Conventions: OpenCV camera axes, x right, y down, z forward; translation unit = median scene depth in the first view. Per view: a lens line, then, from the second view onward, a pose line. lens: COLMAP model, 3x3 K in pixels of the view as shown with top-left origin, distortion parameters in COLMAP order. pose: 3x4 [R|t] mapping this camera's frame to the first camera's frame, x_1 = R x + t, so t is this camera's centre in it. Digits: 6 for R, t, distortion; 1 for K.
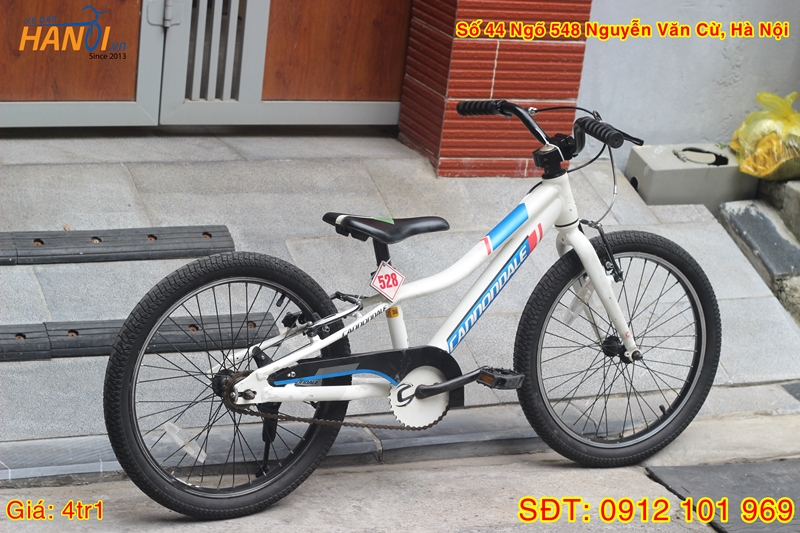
lens RADIAL K [[1871.0, 0, 400.0], [0, 1871.0, 266.5], [0, 0, 1]] dist [-0.075522, 0.214294]
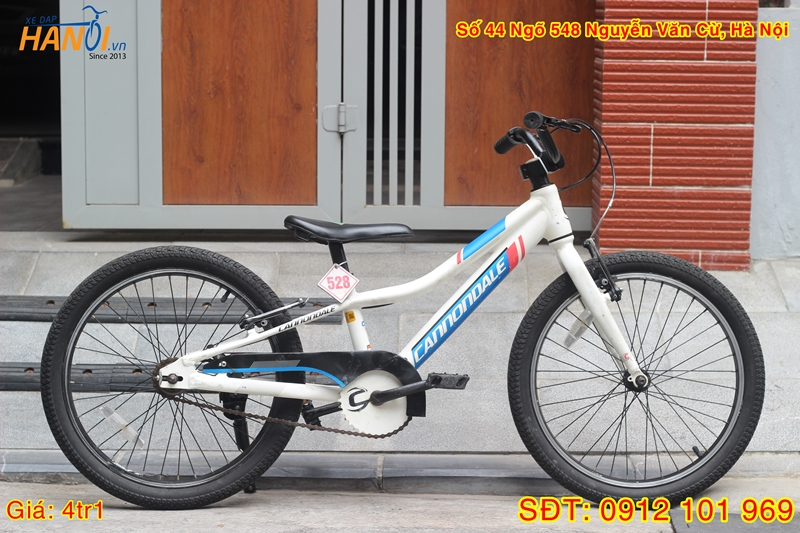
lens RADIAL K [[1871.0, 0, 400.0], [0, 1871.0, 266.5], [0, 0, 1]] dist [-0.075522, 0.214294]
pose [[0.901062, -0.045319, -0.431316, 0.428509], [-0.046169, 0.978850, -0.199301, 0.185622], [0.431226, 0.199496, 0.879912, 0.120243]]
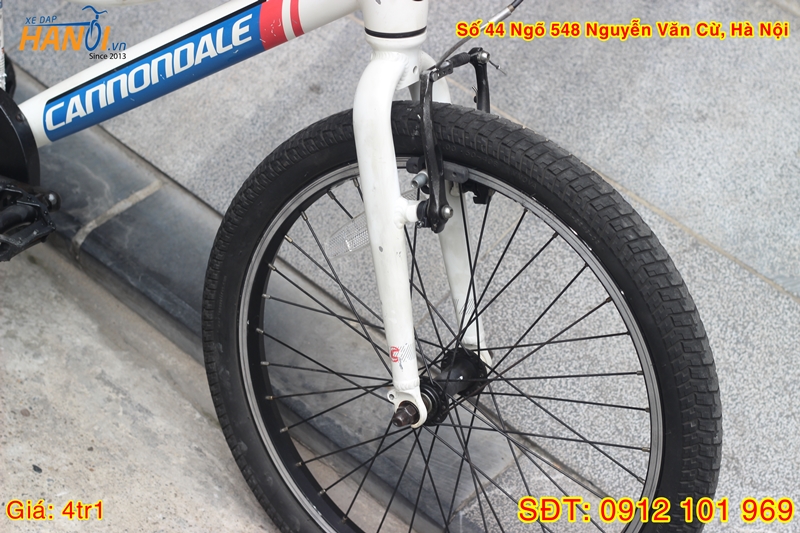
lens RADIAL K [[1871.0, 0, 400.0], [0, 1871.0, 266.5], [0, 0, 1]] dist [-0.075522, 0.214294]
pose [[0.437792, 0.578247, -0.688454, 0.382296], [-0.385394, 0.812513, 0.437373, -0.152931], [0.812287, 0.073847, 0.578564, 0.780648]]
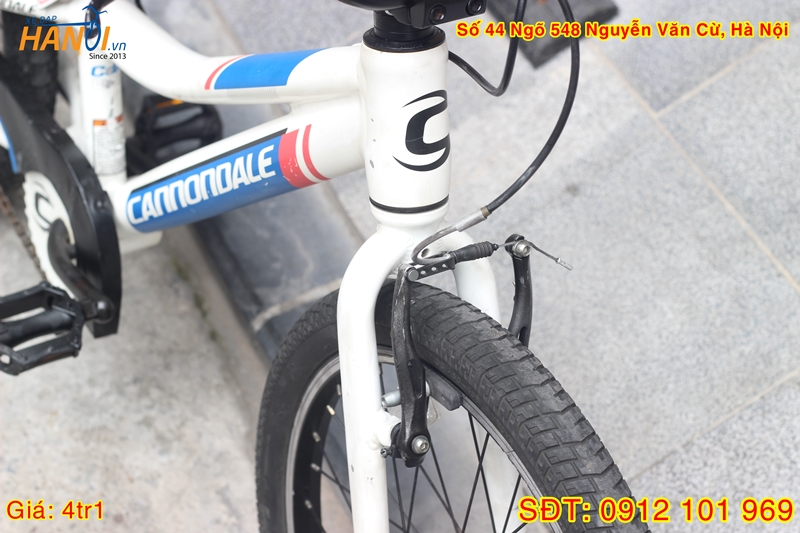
lens RADIAL K [[1913.5, 0, 400.0], [0, 1913.5, 266.5], [0, 0, 1]] dist [-0.097111, 0.059530]
pose [[0.027798, 0.651928, -0.757772, 0.327617], [-0.299524, 0.728665, 0.615899, -0.204354], [0.953684, 0.209850, 0.215524, 0.934569]]
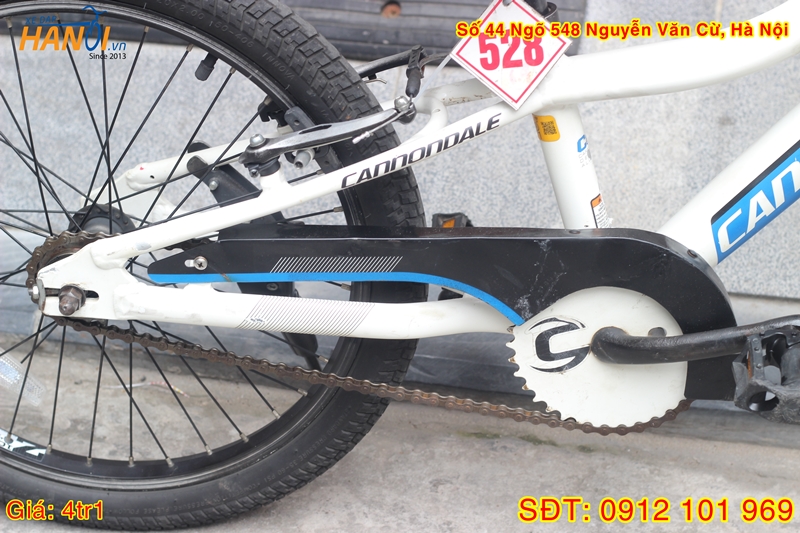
lens RADIAL K [[1913.5, 0, 400.0], [0, 1913.5, 266.5], [0, 0, 1]] dist [-0.097111, 0.059530]
pose [[0.794363, 0.247538, -0.554719, 0.176099], [-0.054711, 0.938646, 0.340515, -0.070861], [0.604975, -0.240143, 0.759169, 0.658476]]
